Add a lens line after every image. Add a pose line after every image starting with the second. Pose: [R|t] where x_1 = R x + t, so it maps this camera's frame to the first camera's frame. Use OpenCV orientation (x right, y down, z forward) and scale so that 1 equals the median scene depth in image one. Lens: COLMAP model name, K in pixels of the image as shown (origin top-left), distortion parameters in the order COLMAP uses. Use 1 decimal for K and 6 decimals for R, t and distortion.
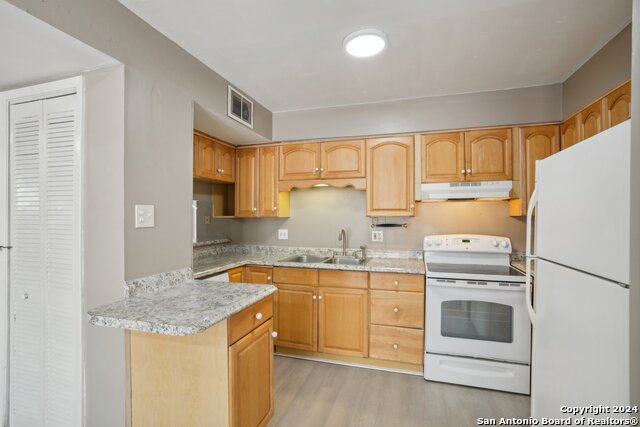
lens RADIAL K [[302.9, 0, 322.4], [0, 302.9, 214.9], [0, 0, 1]] dist [-0.047087, 0.022853]
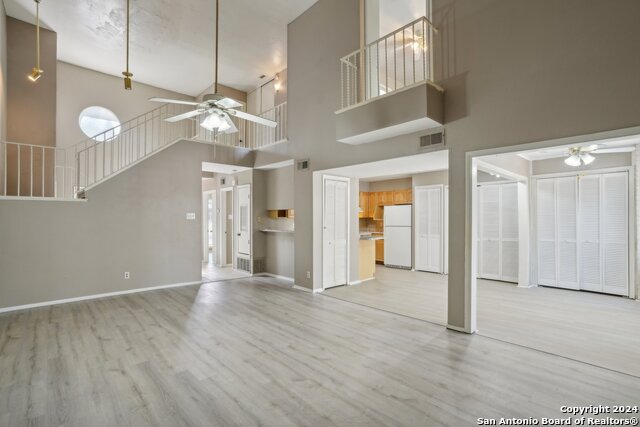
lens RADIAL K [[302.9, 0, 314.5], [0, 302.9, 217.0], [0, 0, 1]] dist [-0.047087, 0.022853]
pose [[0.507591, 0.004730, 0.861585, -2.517128], [-0.005561, 0.999982, -0.002214, 0.007424], [-0.861580, -0.003667, 0.507609, -0.305617]]
